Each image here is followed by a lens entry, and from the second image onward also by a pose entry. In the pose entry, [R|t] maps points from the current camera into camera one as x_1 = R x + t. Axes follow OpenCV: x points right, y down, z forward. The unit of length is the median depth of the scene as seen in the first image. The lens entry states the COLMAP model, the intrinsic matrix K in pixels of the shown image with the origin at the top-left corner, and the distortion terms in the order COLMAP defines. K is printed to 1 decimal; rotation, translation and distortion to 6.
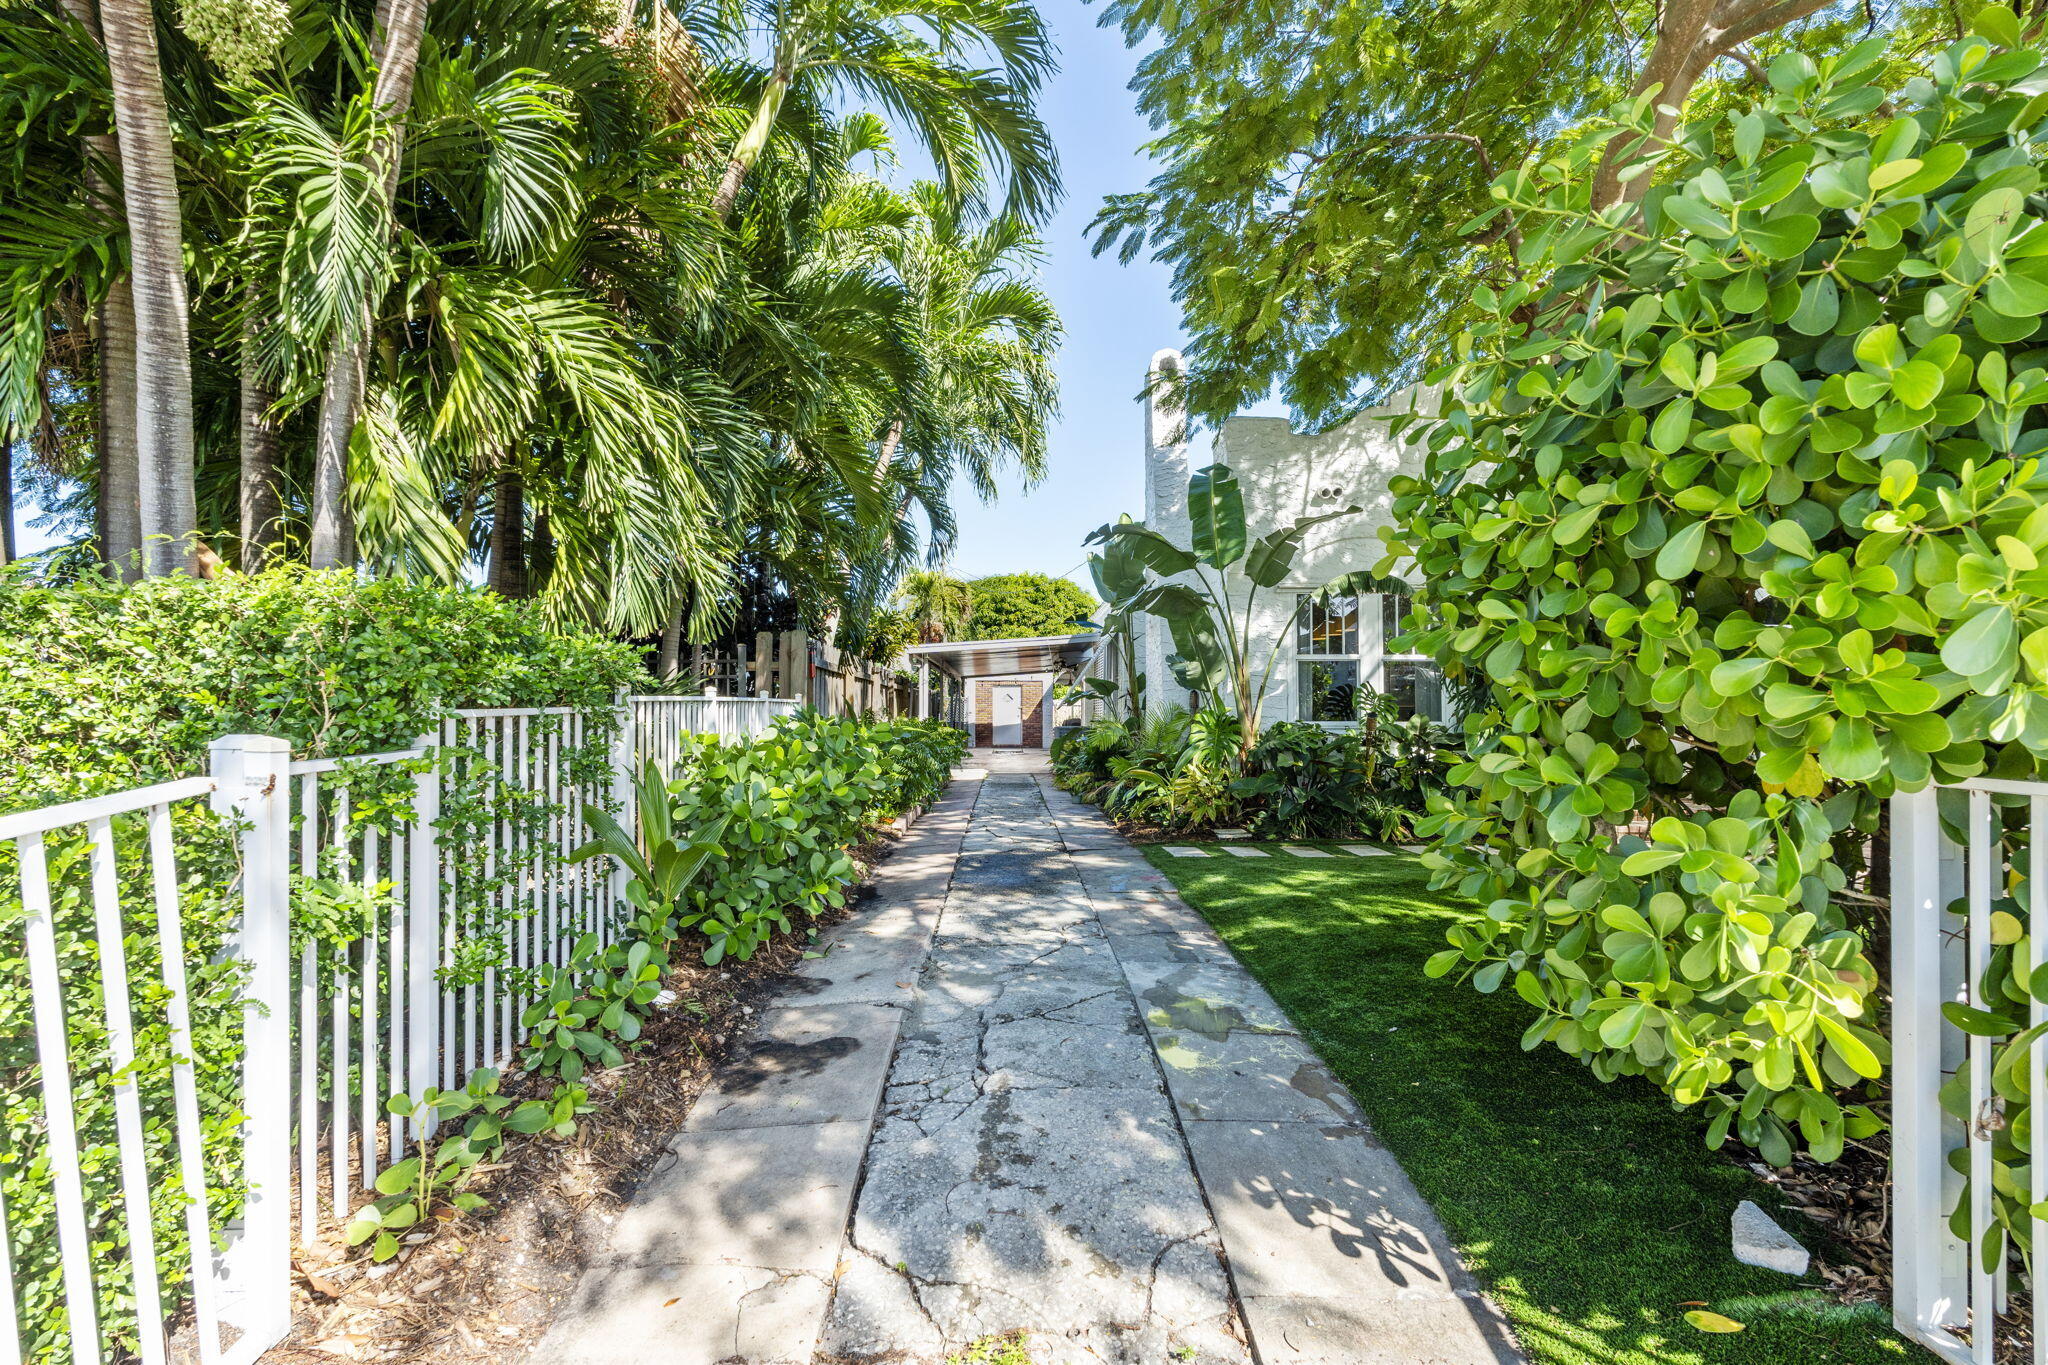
lens RADIAL K [[917.4, 0, 1031.1], [0, 917.4, 699.7], [0, 0, 1]] dist [0.007168, 0.000772]
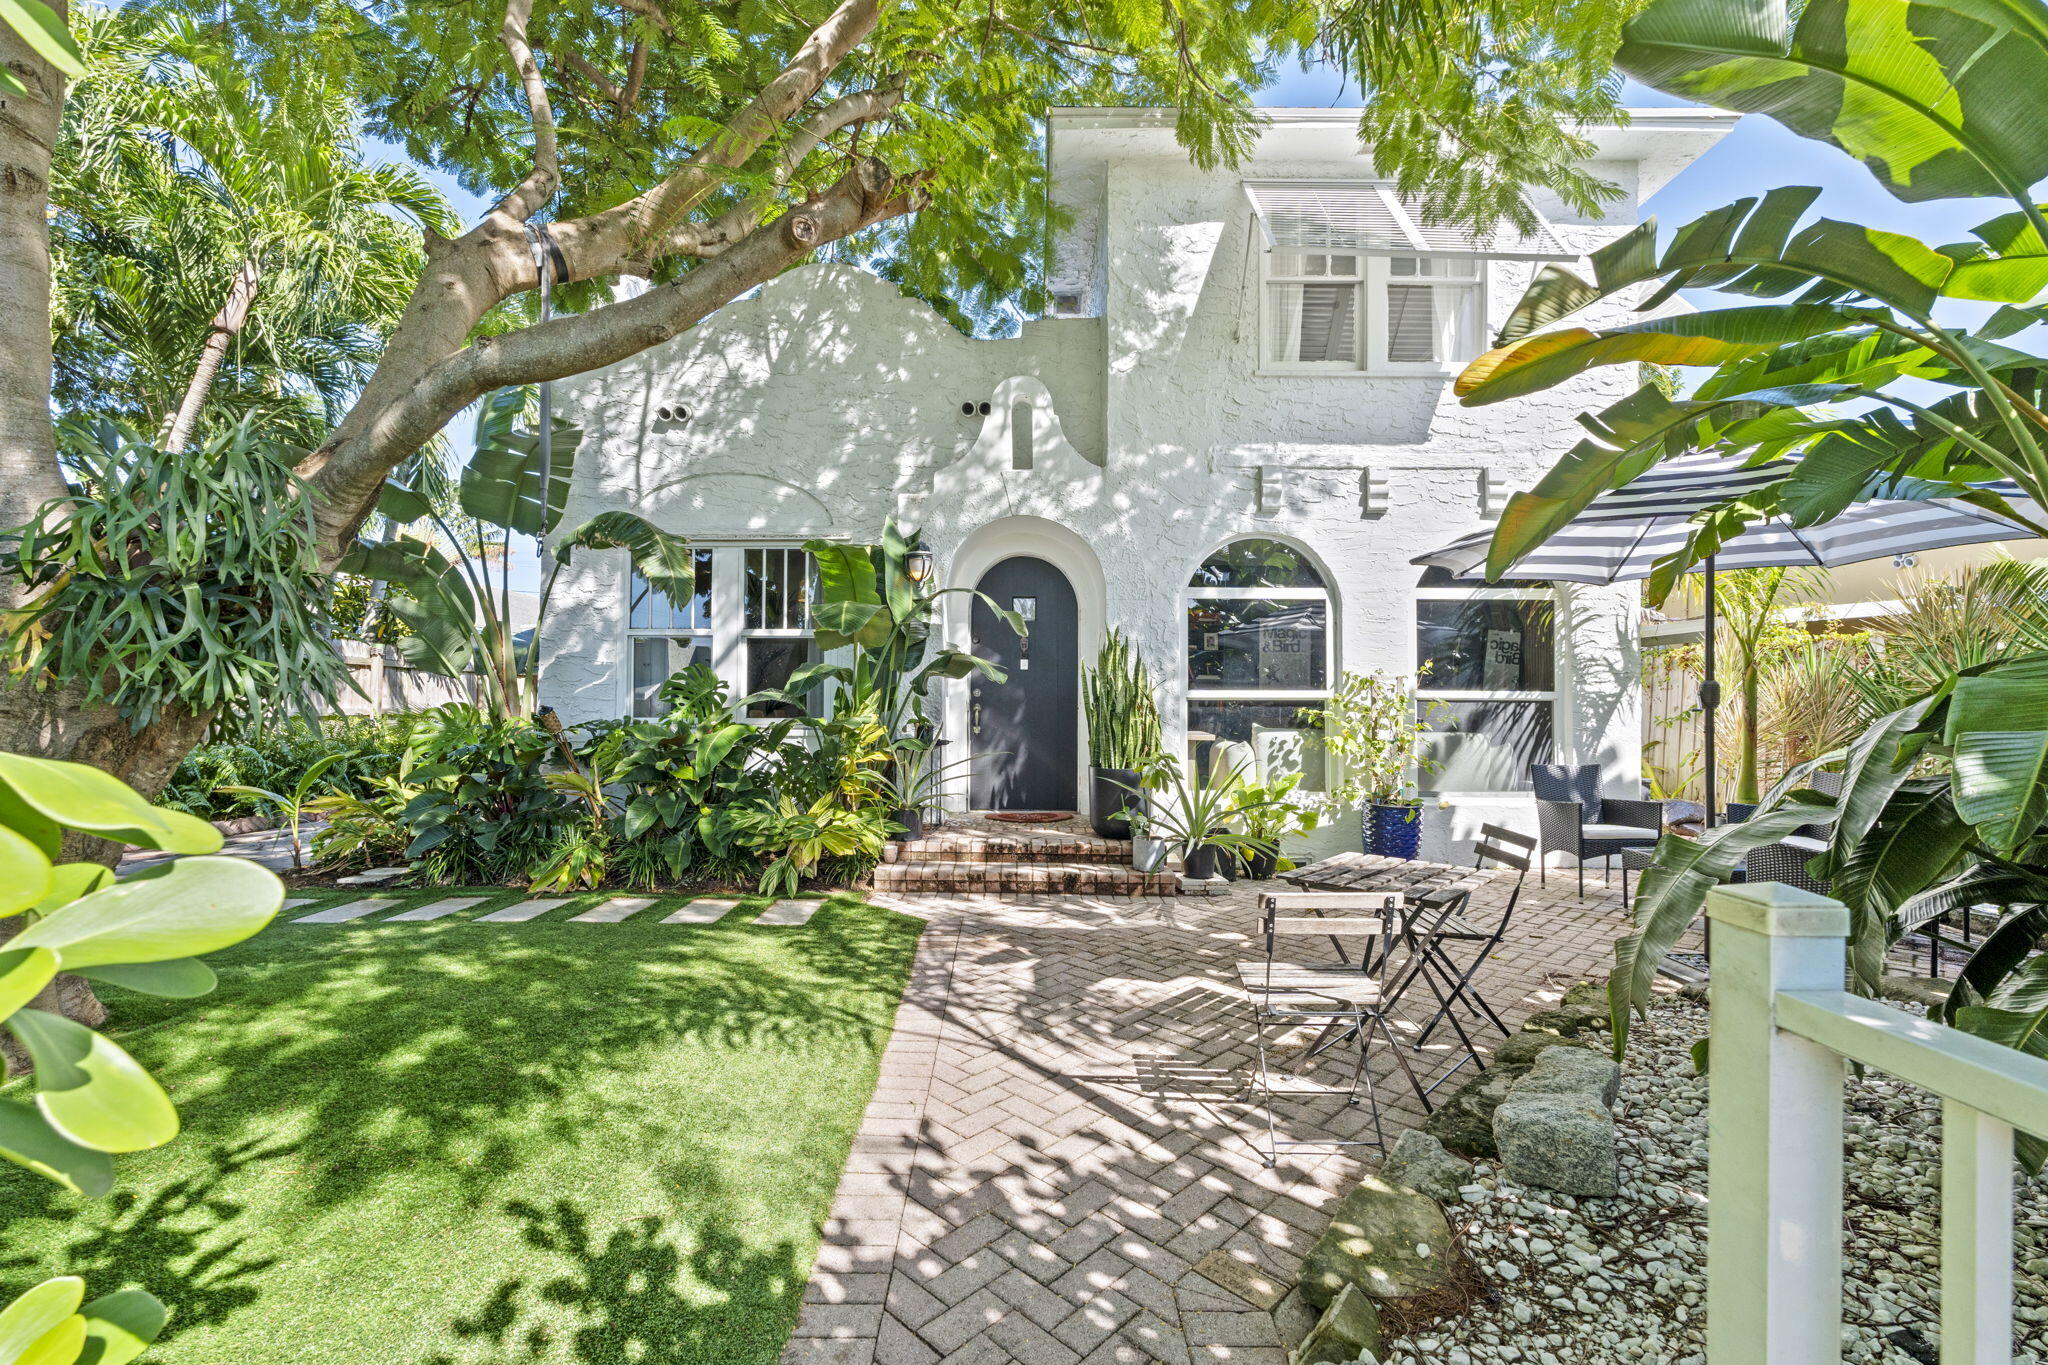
lens RADIAL K [[893.8, 0, 1007.5], [0, 893.8, 706.1], [0, 0, 1]] dist [-0.000912, -0.000391]
pose [[0.999388, 0.005376, -0.034553, 0.593477], [-0.004818, 0.999857, 0.016202, 0.000917], [0.034635, -0.016025, 0.999272, 0.259358]]
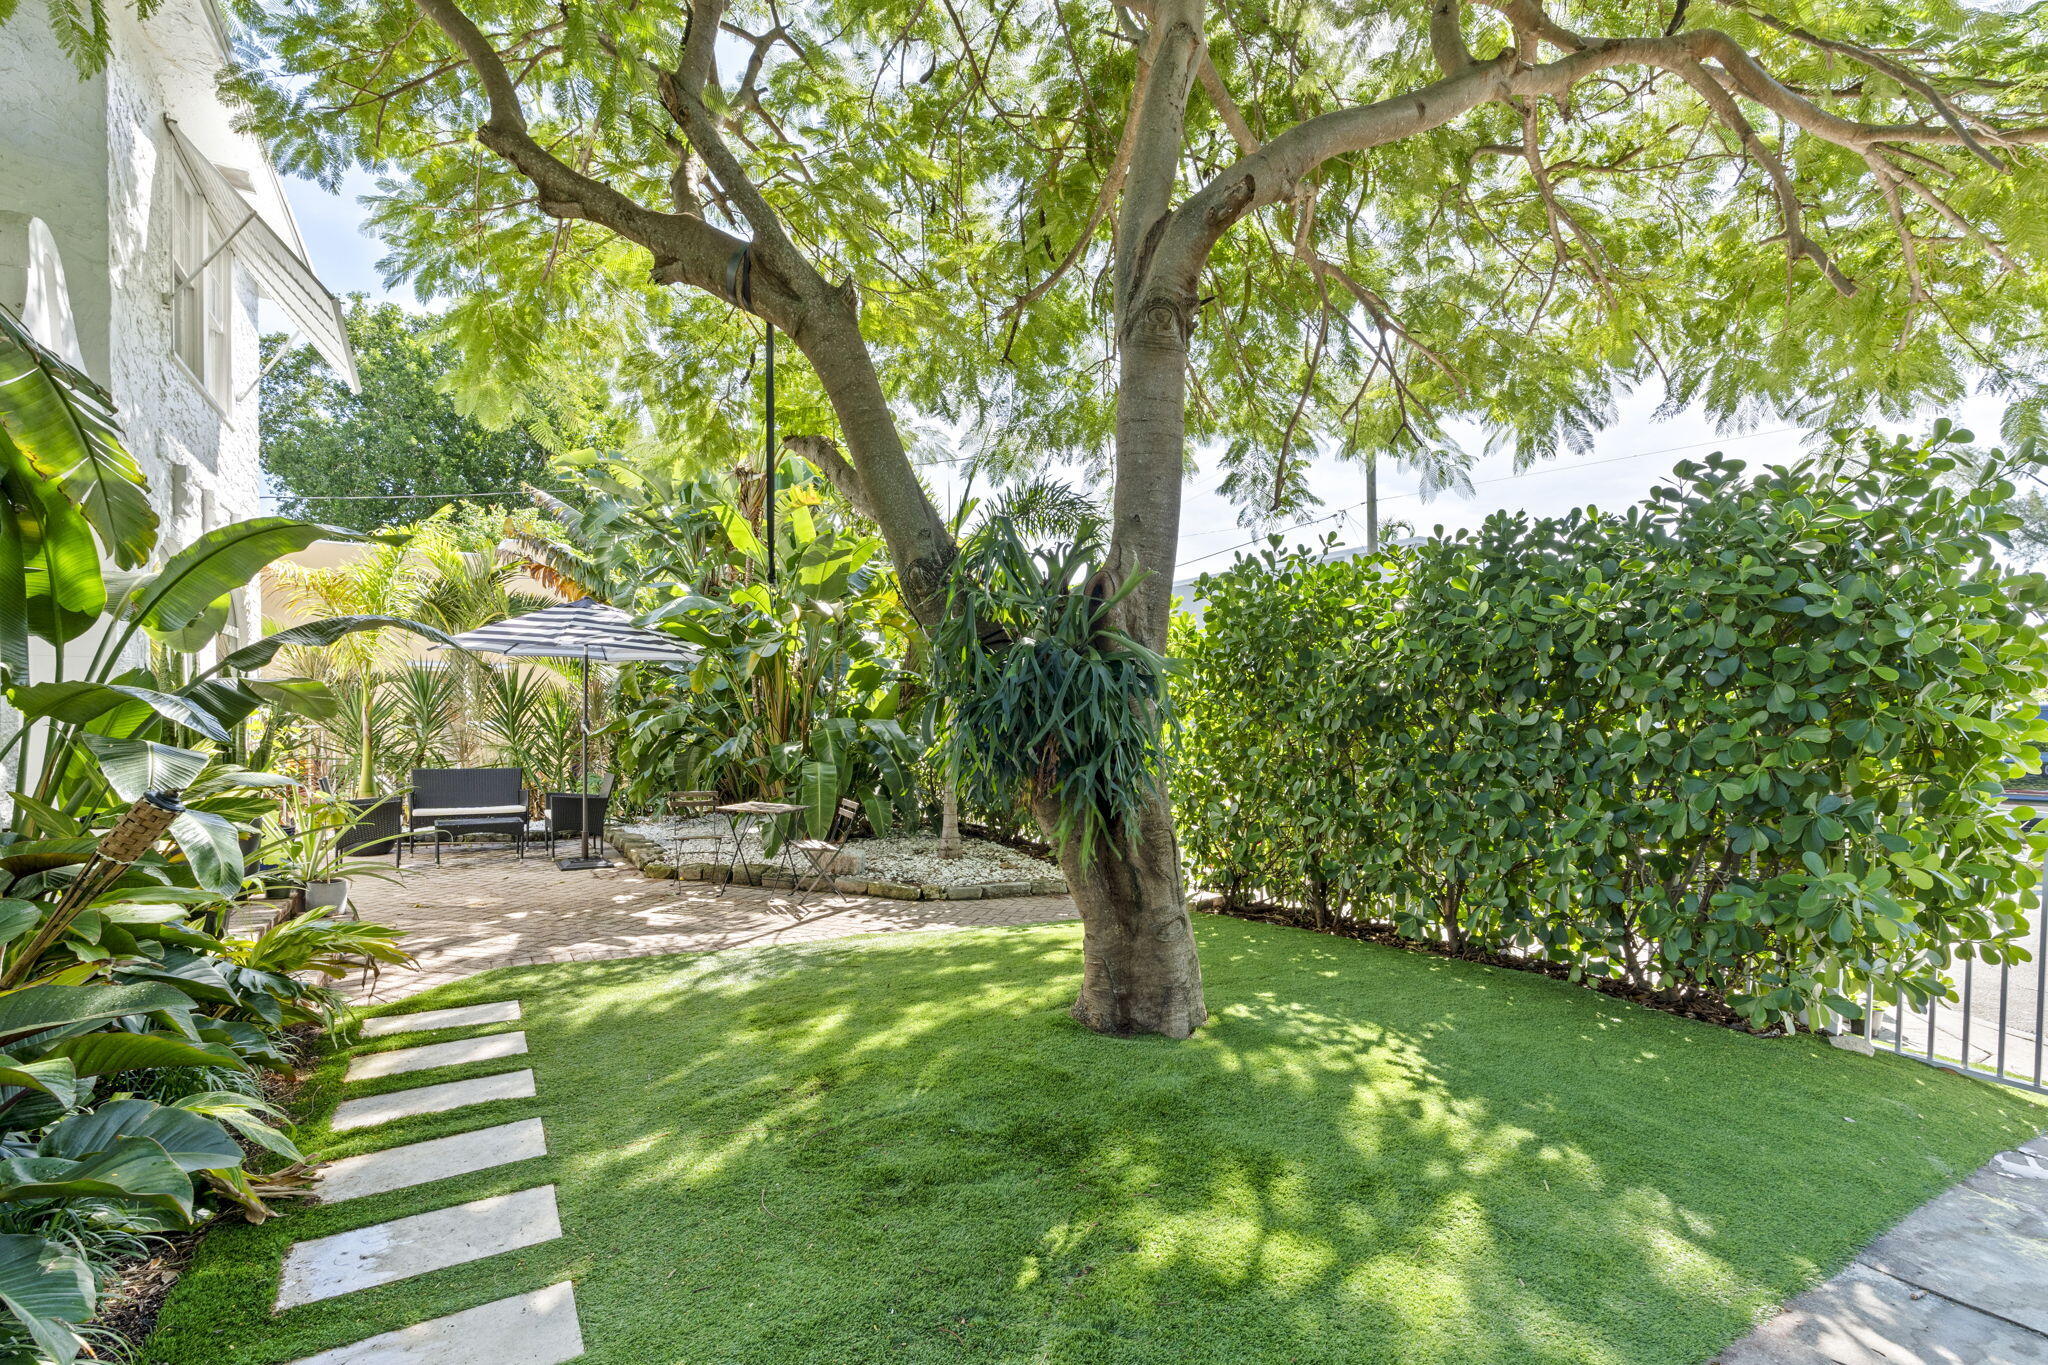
lens RADIAL K [[917.4, 0, 1004.8], [0, 917.4, 735.3], [0, 0, 1]] dist [0.007168, 0.000772]
pose [[-0.485571, -0.022903, 0.873897, -0.002702], [-0.023195, 0.999642, 0.013311, -0.010873], [-0.873890, -0.013806, -0.485928, 0.733208]]
